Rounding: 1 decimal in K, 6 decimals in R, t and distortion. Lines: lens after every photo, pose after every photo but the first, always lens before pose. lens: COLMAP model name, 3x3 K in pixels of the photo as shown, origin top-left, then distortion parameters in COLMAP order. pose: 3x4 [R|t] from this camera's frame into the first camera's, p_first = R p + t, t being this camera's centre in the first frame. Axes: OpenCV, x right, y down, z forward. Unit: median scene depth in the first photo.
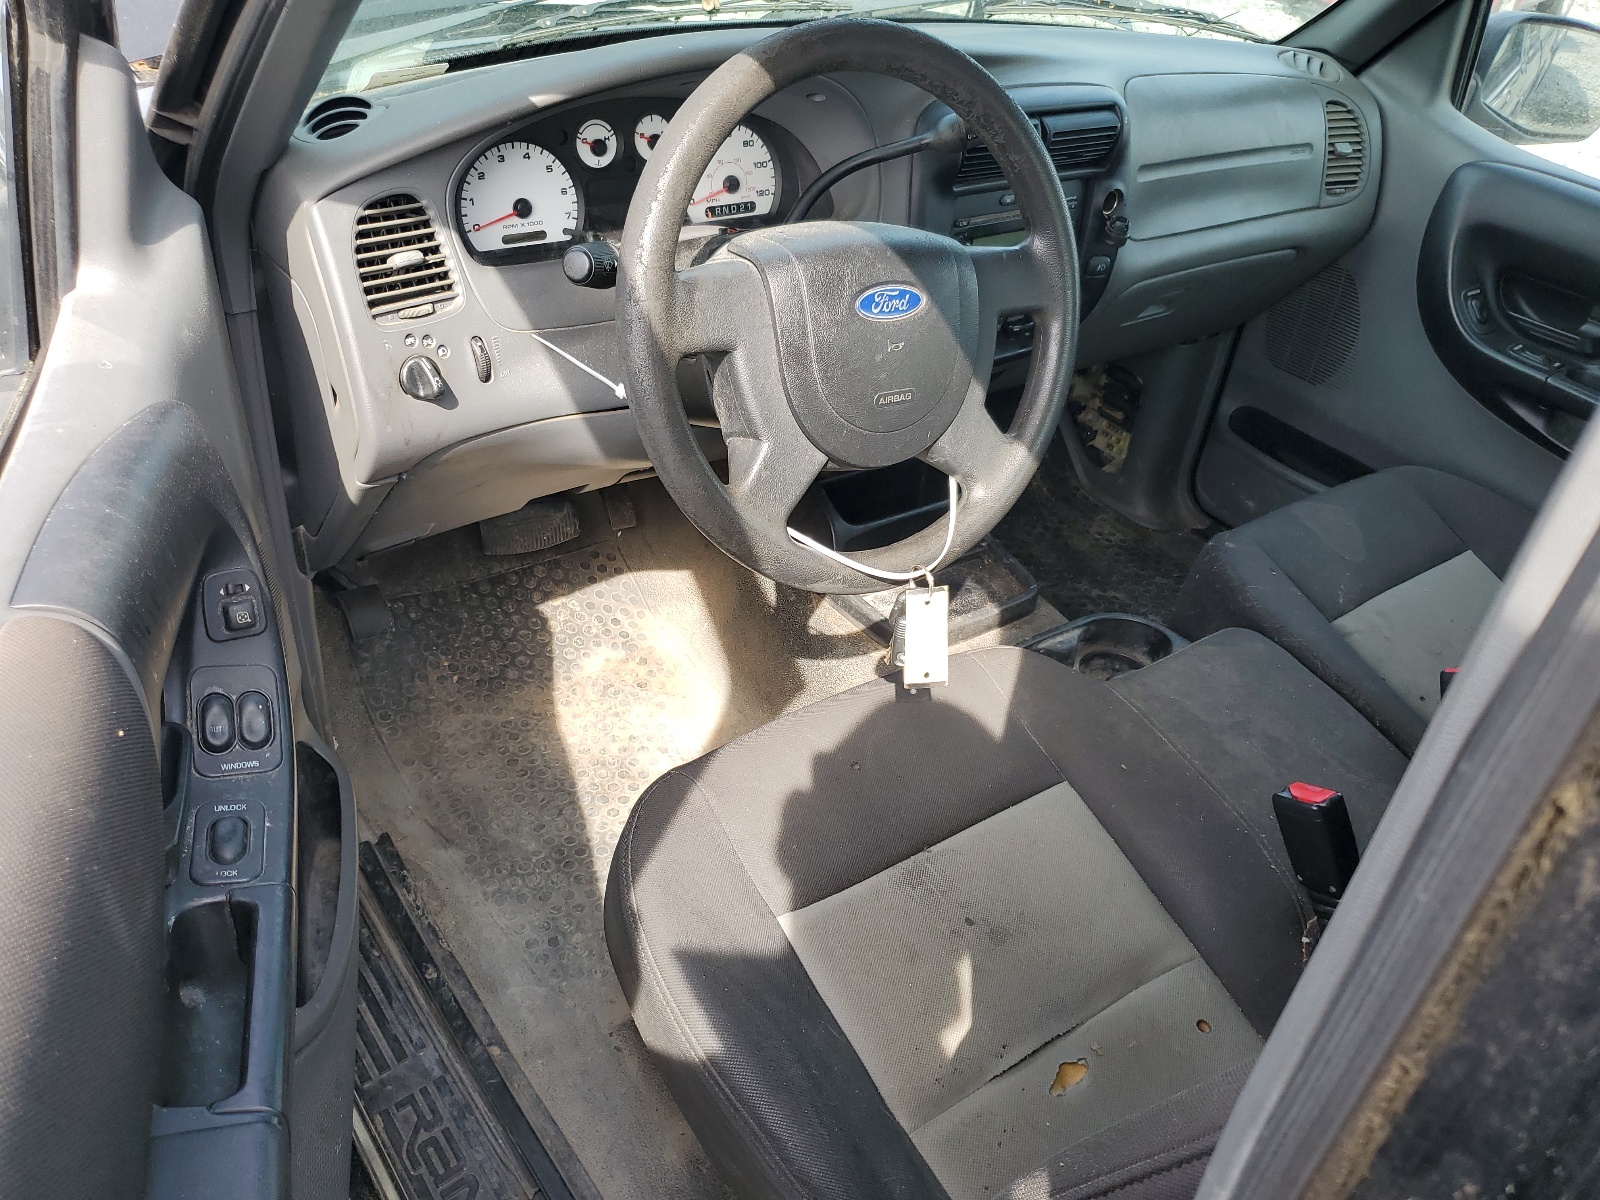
lens RADIAL K [[1292.8, 0, 802.3], [0, 1292.8, 600.9], [0, 0, 1]] dist [0.000233, -0.003646]
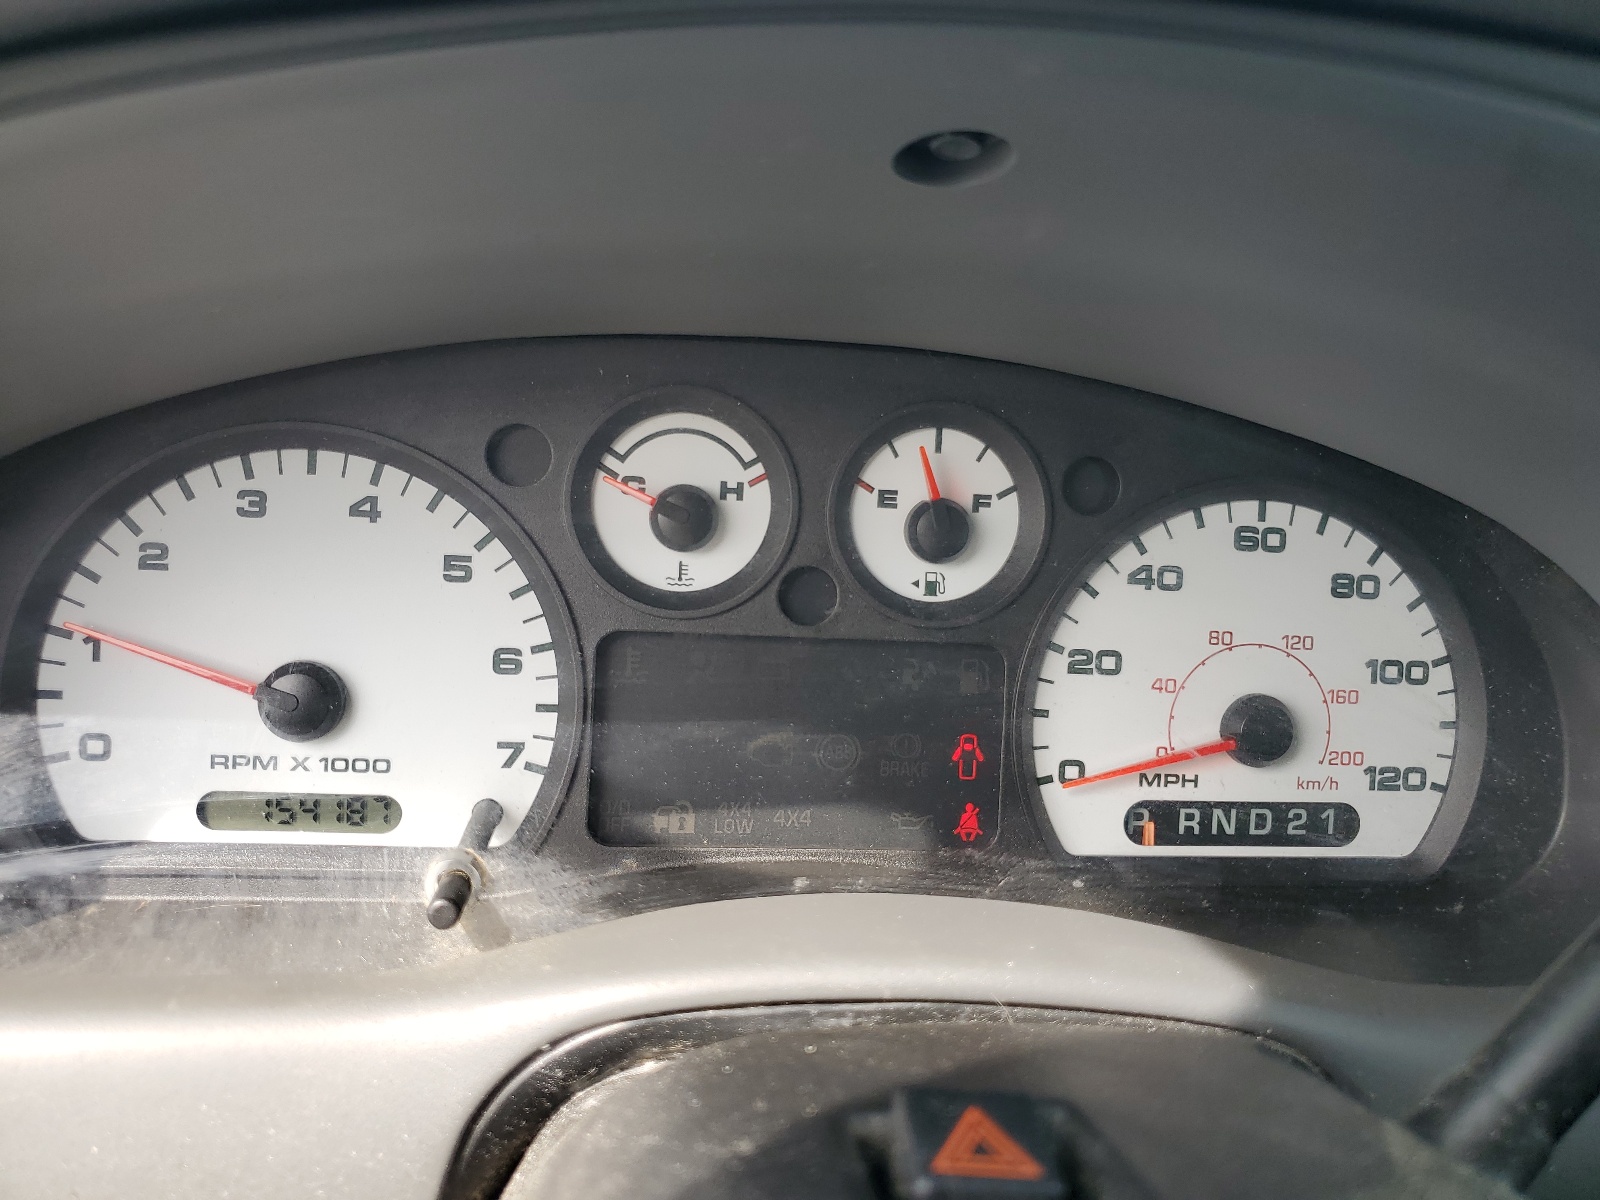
lens RADIAL K [[1292.8, 0, 802.1], [0, 1292.8, 600.5], [0, 0, 1]] dist [0.000233, -0.003646]
pose [[0.870787, 0.098957, -0.481598, -0.014867], [-0.269008, 0.915805, -0.298221, -0.266325], [0.411539, 0.389241, 0.824092, 0.807110]]
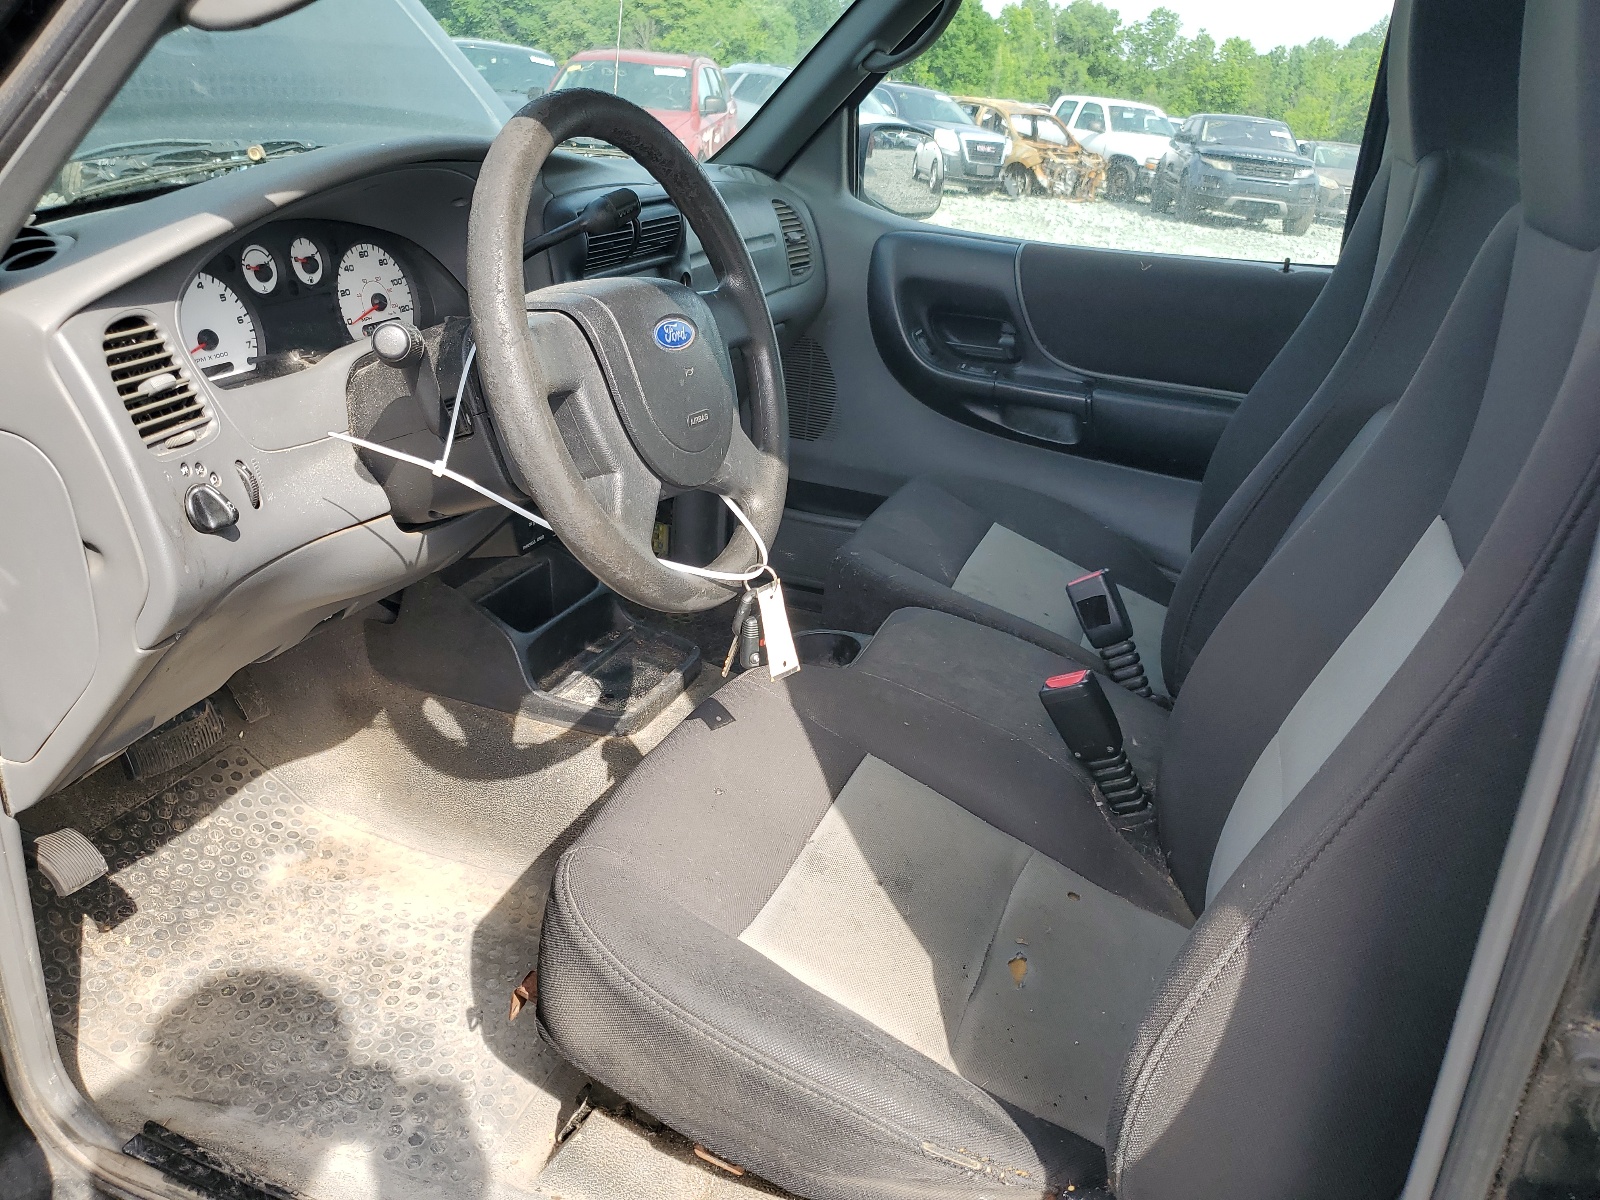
lens RADIAL K [[1292.8, 0, 803.2], [0, 1292.8, 596.7], [0, 0, 1]] dist [0.000233, -0.003646]
pose [[0.833035, -0.253813, 0.491560, -0.354416], [0.328861, 0.941700, -0.071075, 0.074346], [-0.444862, 0.220863, 0.867938, 0.045237]]
